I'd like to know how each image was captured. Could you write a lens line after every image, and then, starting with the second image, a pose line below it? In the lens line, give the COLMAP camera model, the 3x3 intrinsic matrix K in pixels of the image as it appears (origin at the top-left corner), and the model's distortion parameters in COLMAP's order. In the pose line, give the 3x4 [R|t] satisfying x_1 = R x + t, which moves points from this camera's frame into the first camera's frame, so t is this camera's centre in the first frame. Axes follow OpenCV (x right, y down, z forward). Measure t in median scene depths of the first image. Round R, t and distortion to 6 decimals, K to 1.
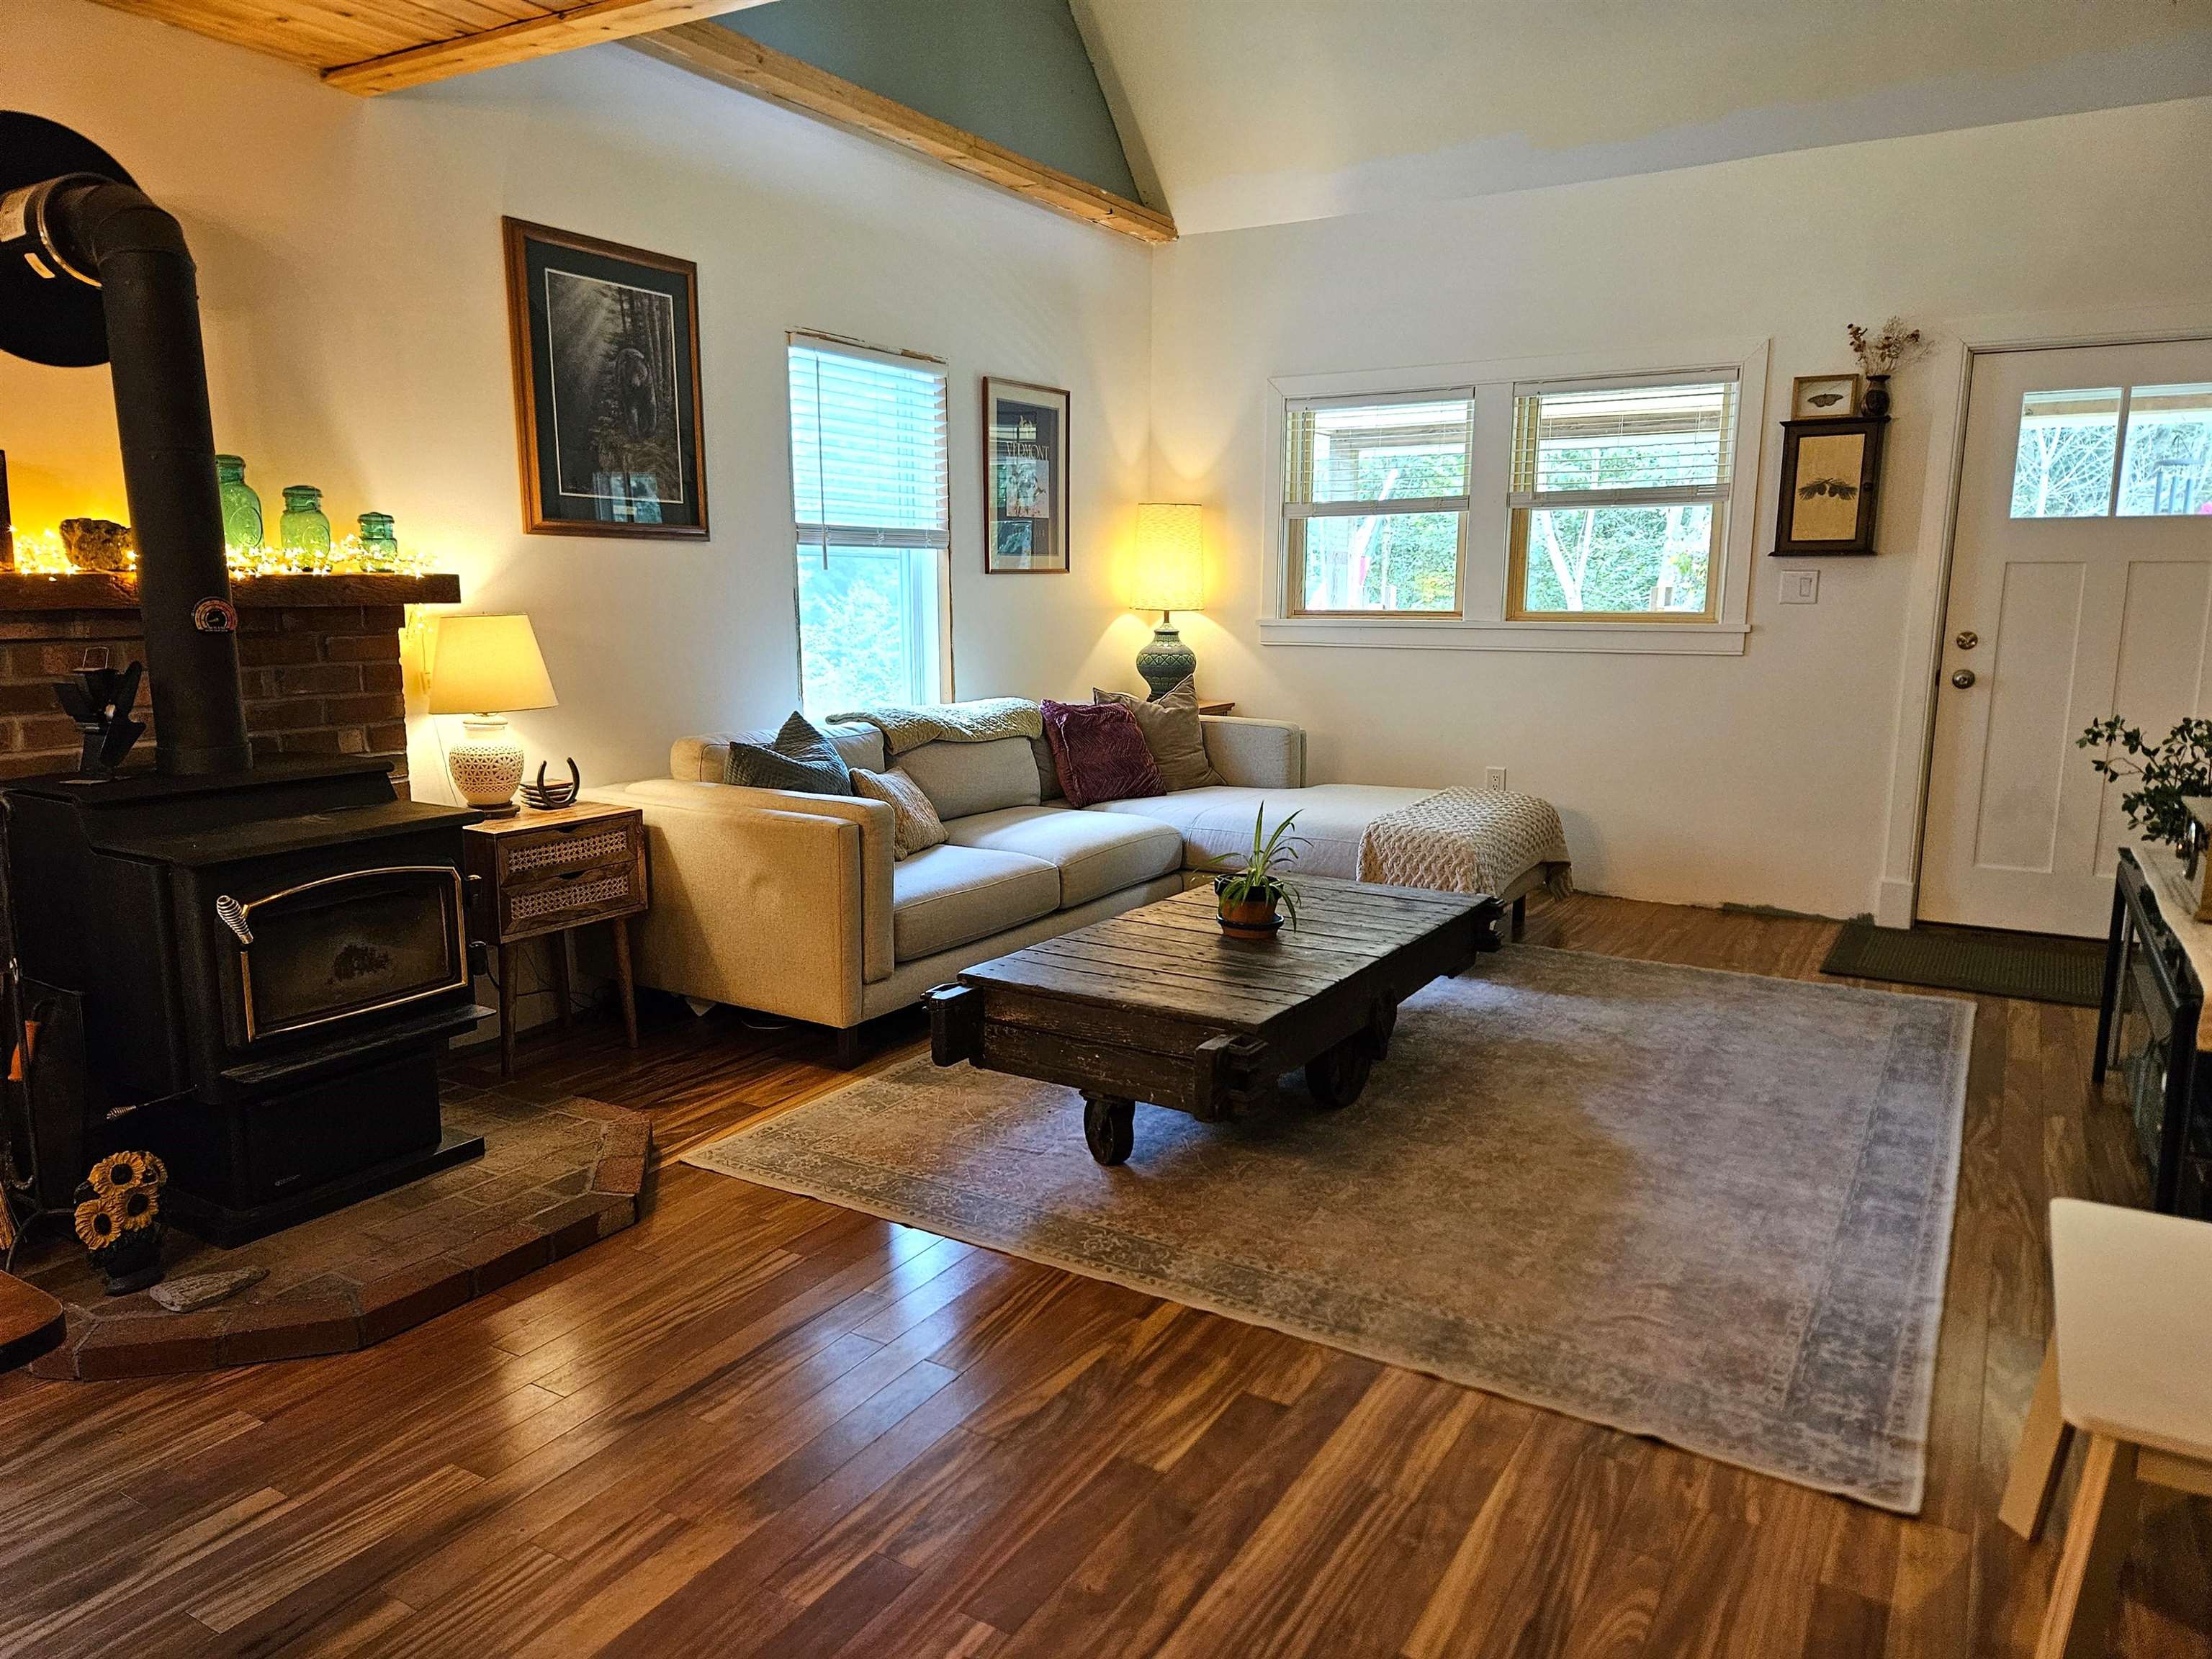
lens RADIAL K [[1473.6, 0, 1121.2], [0, 1473.6, 837.0], [0, 0, 1]] dist [0.081015, -0.066265]
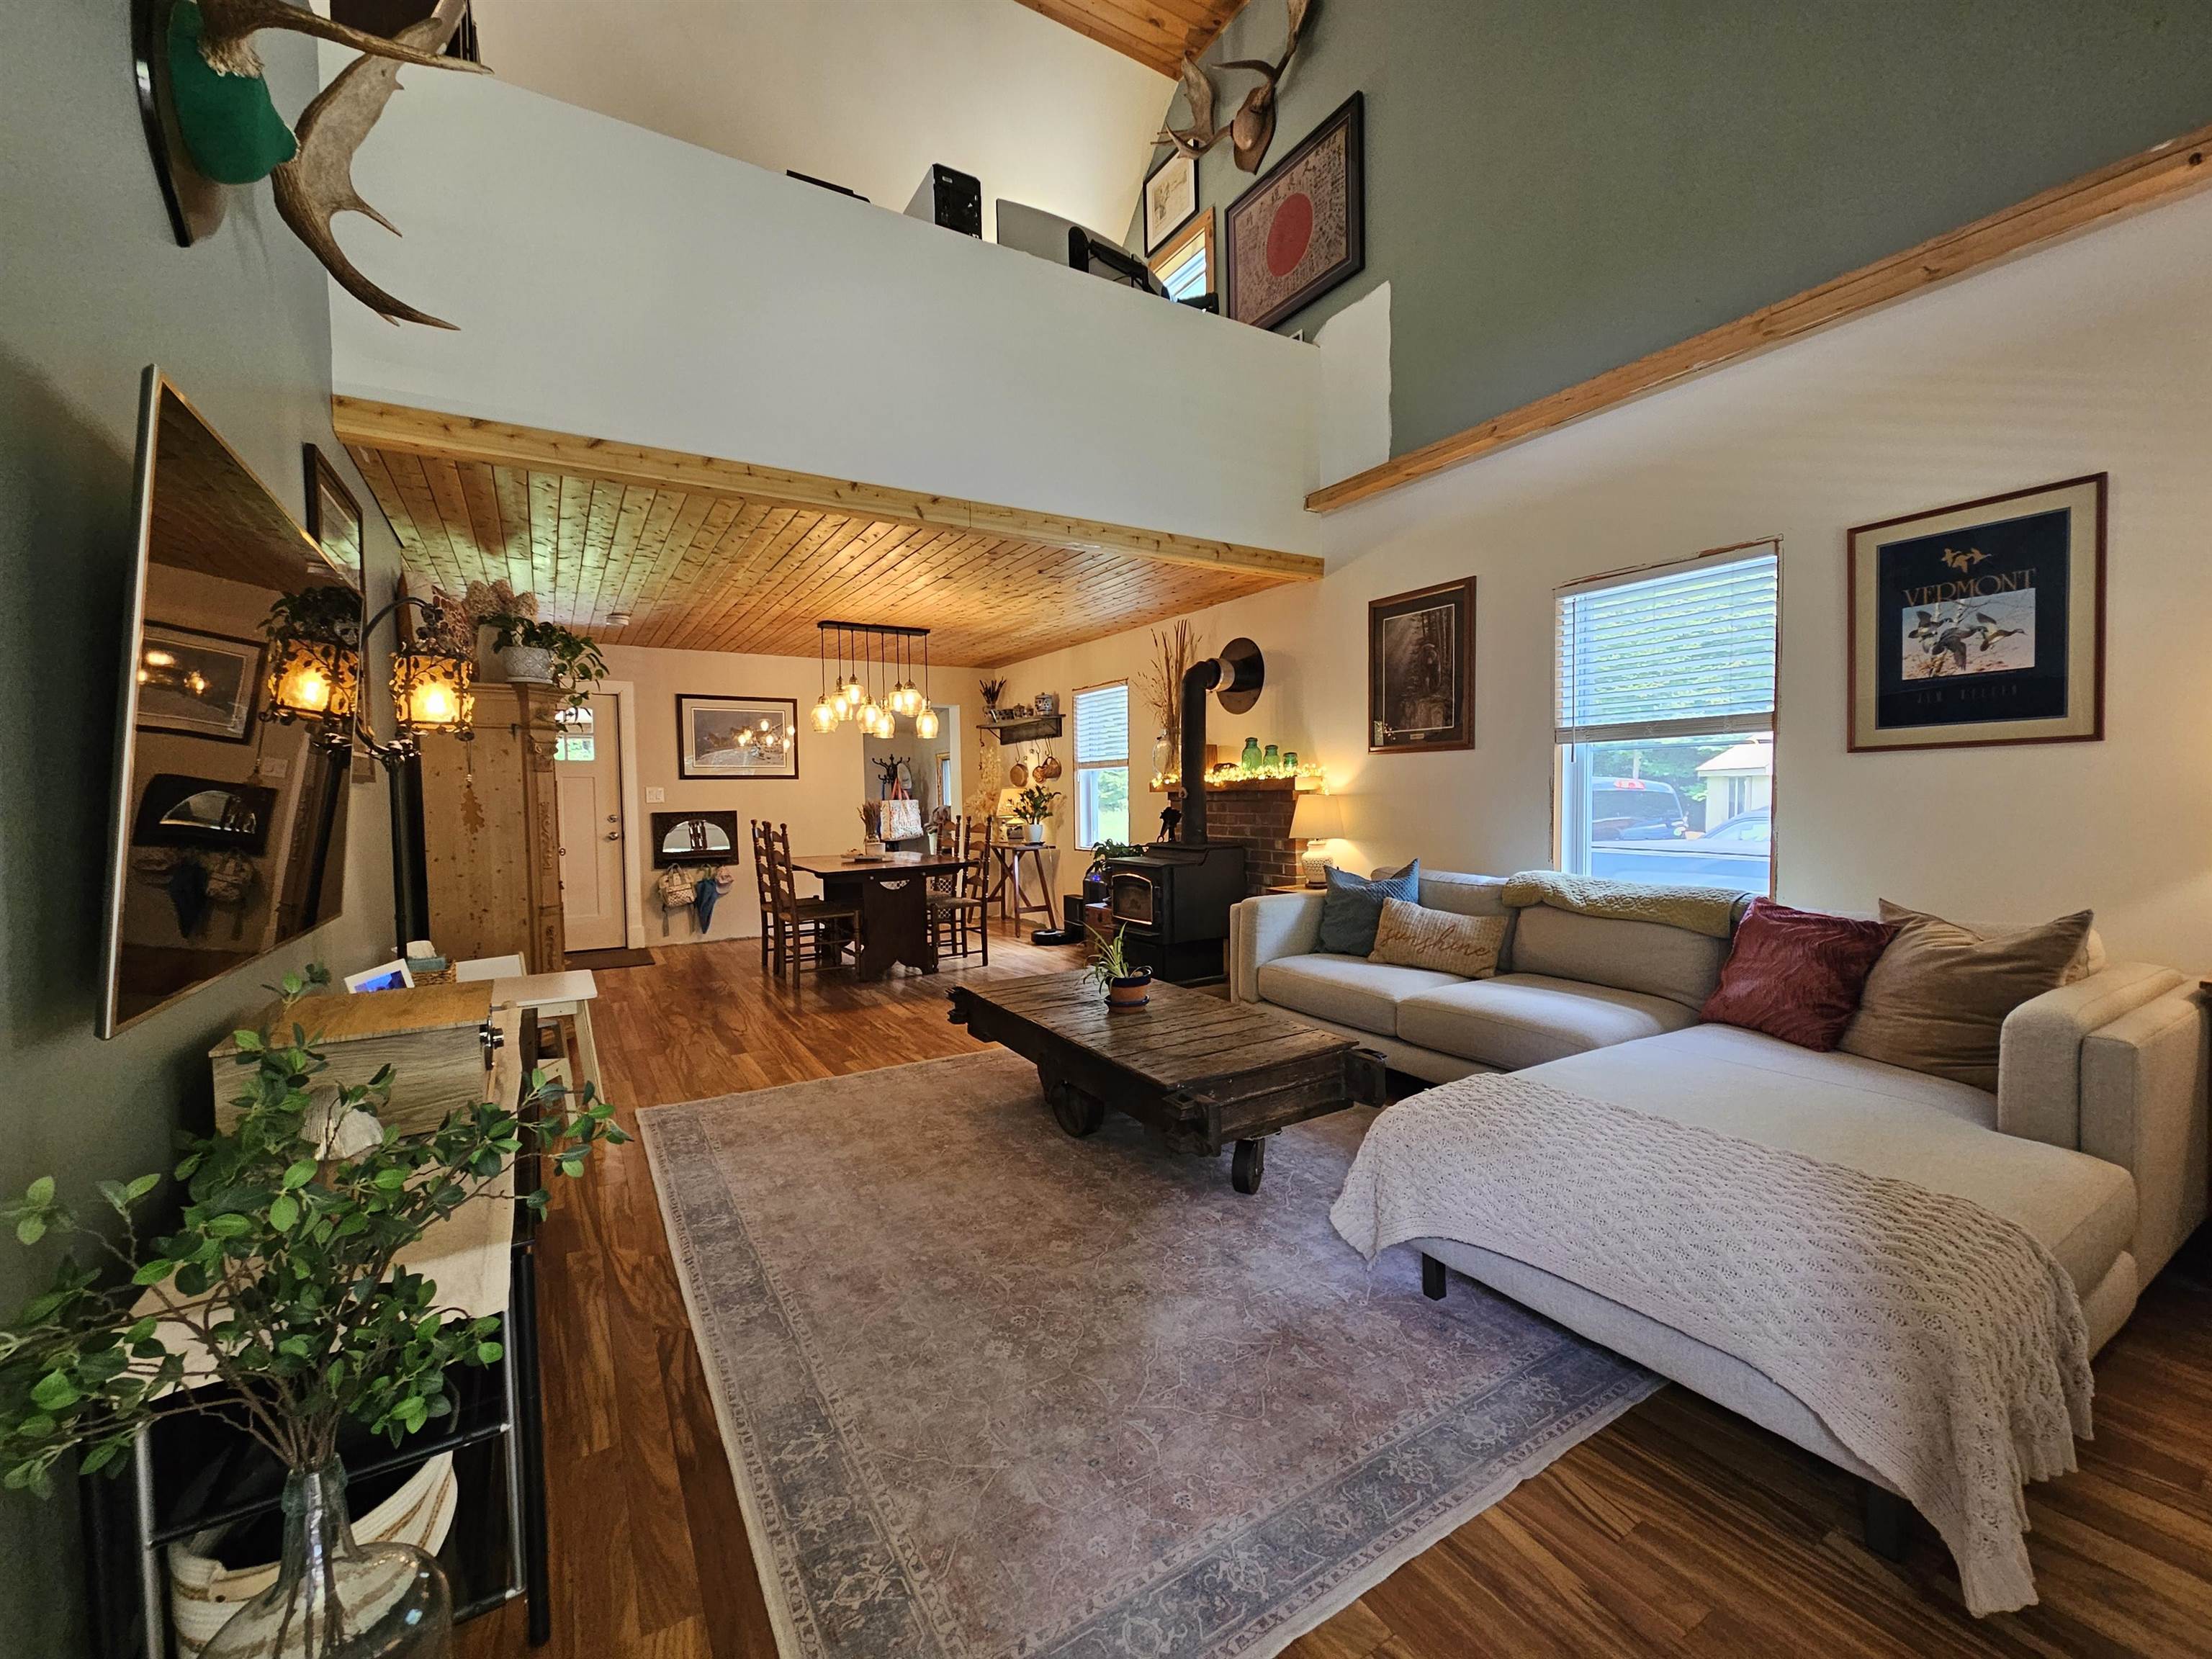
lens RADIAL K [[909.9, 0, 1126.1], [0, 909.9, 826.6], [0, 0, 1]] dist [-0.000773, 0.000032]
pose [[-0.453637, 0.036552, -0.890437, 0.679337], [-0.137443, 0.984335, 0.110427, -0.163337], [0.880524, 0.172478, -0.441507, 1.043304]]
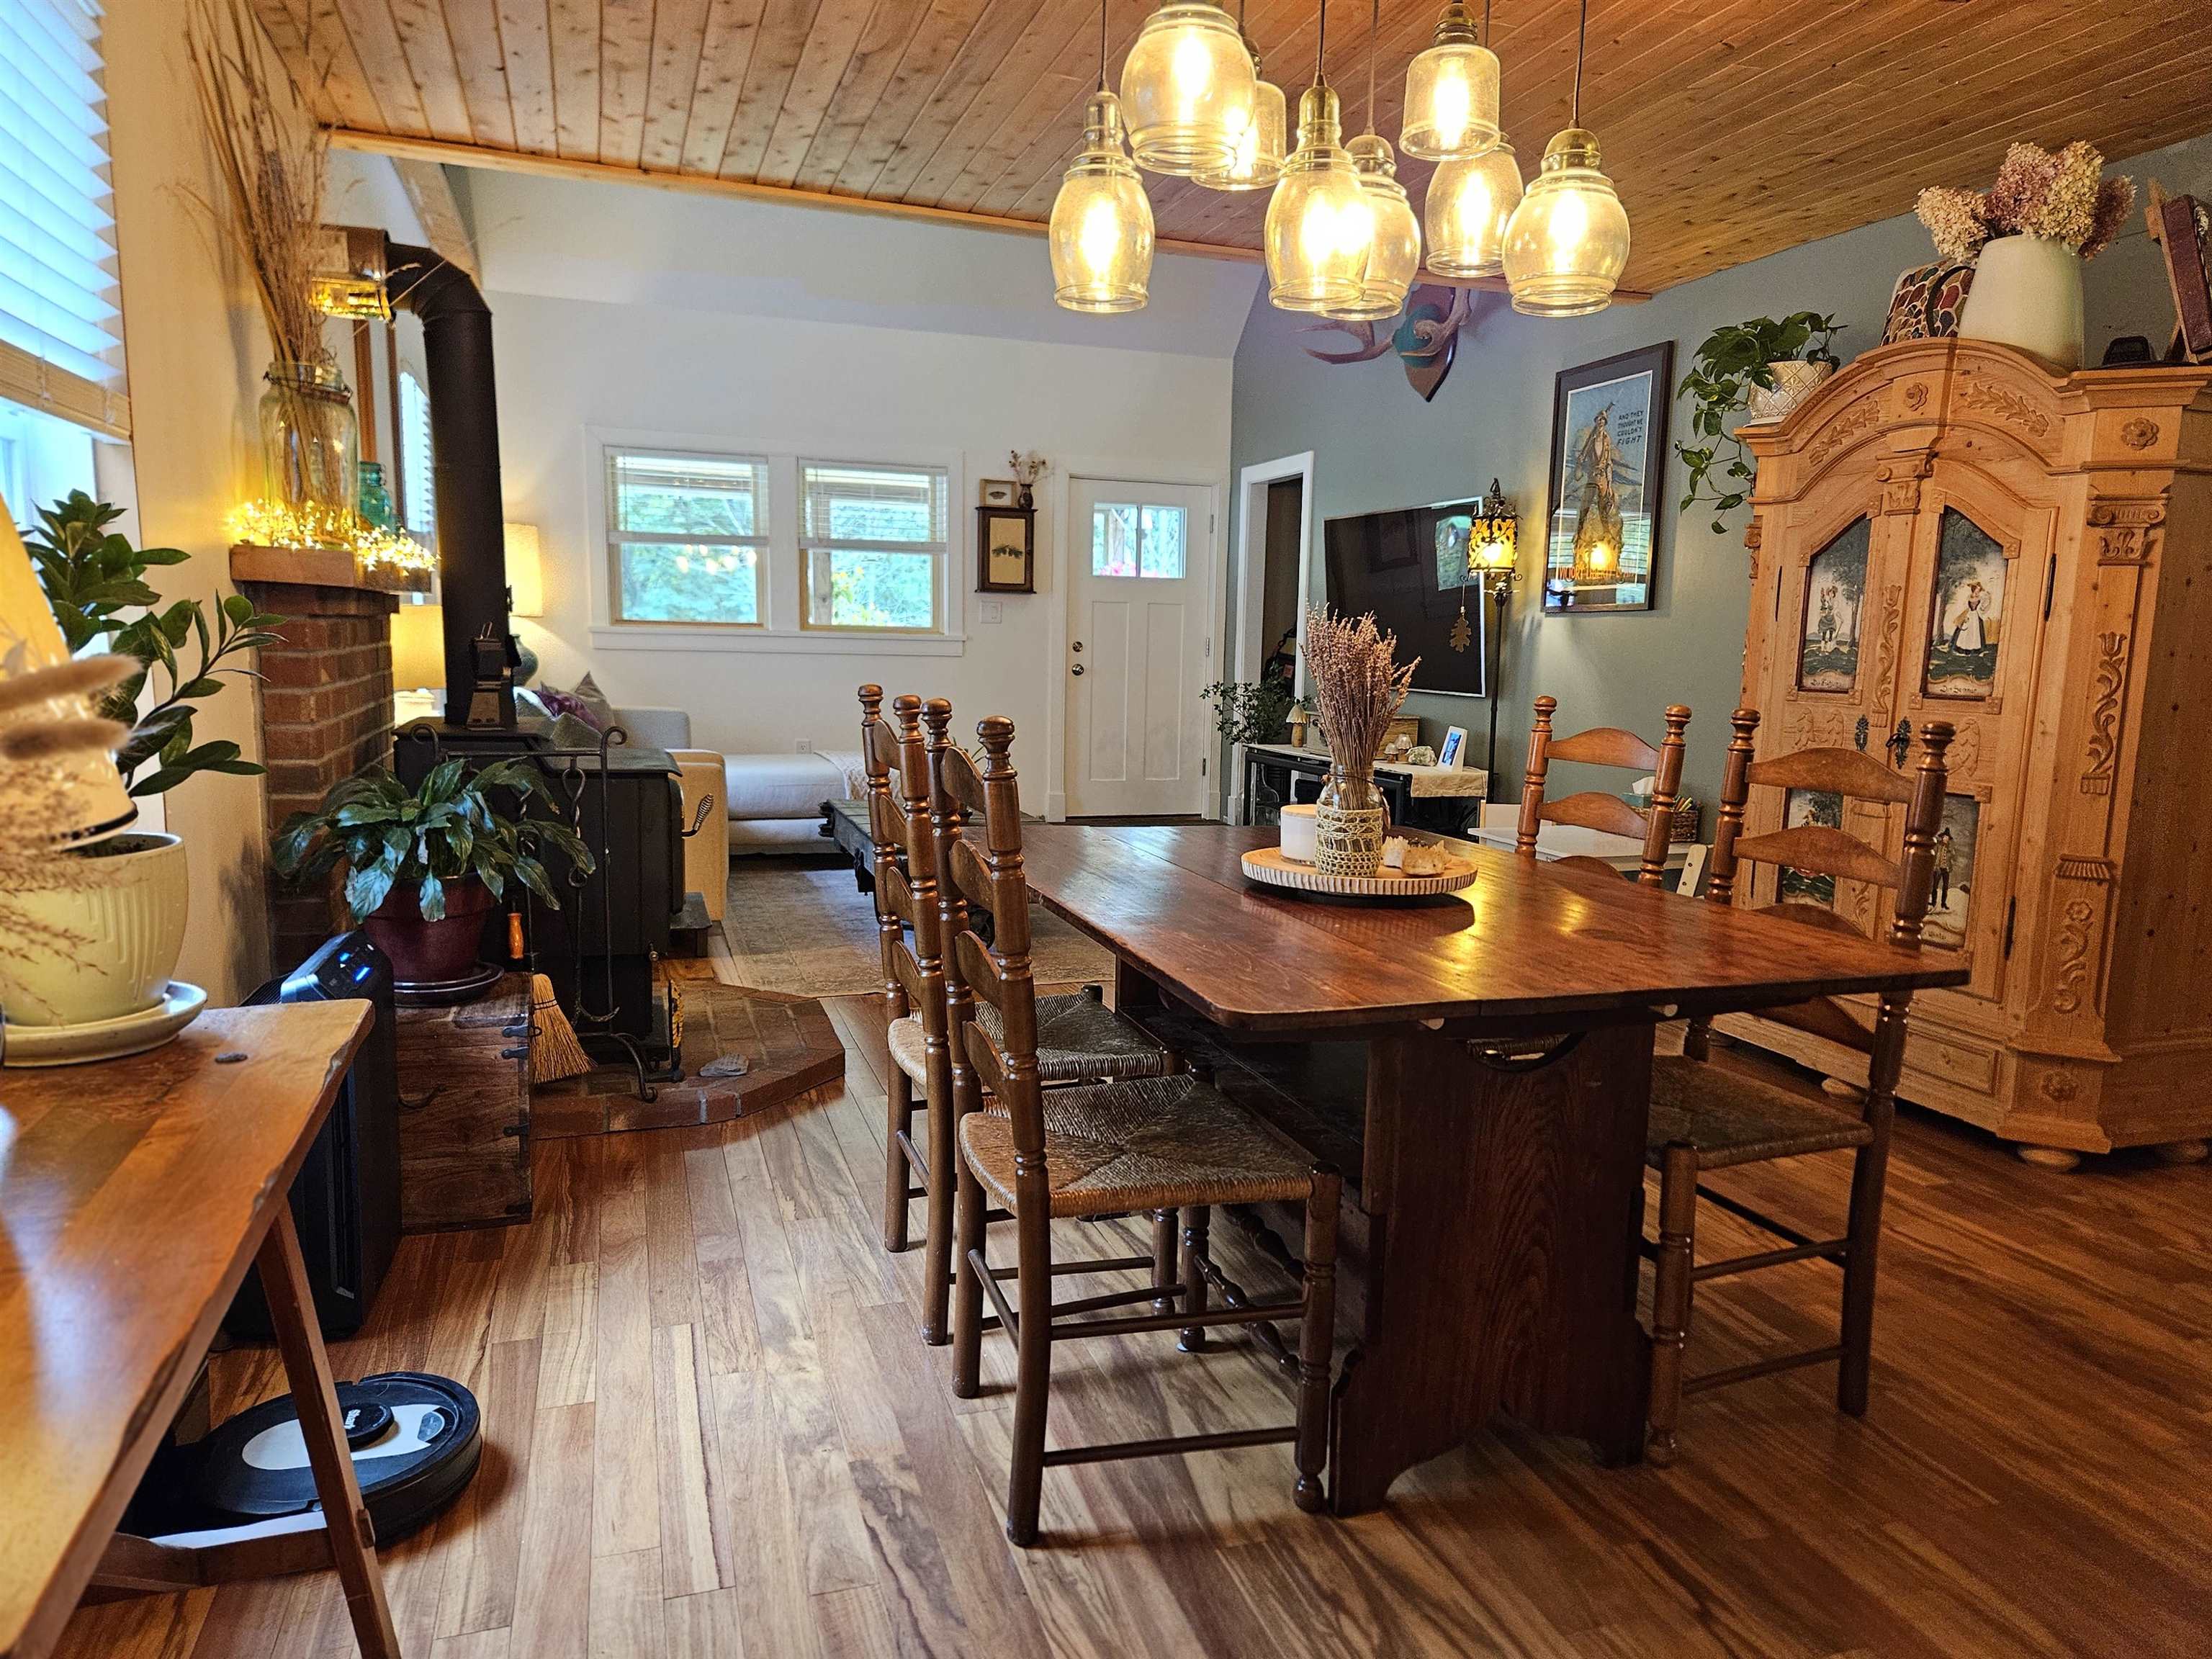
lens RADIAL K [[1490.9, 0, 1110.9], [0, 1490.9, 847.2], [0, 0, 1]] dist [0.075813, -0.063857]
pose [[0.653038, -0.094724, 0.751378, -0.758481], [0.104802, 0.993904, 0.034214, 0.042649], [-0.750039, 0.056403, 0.658985, -0.128021]]
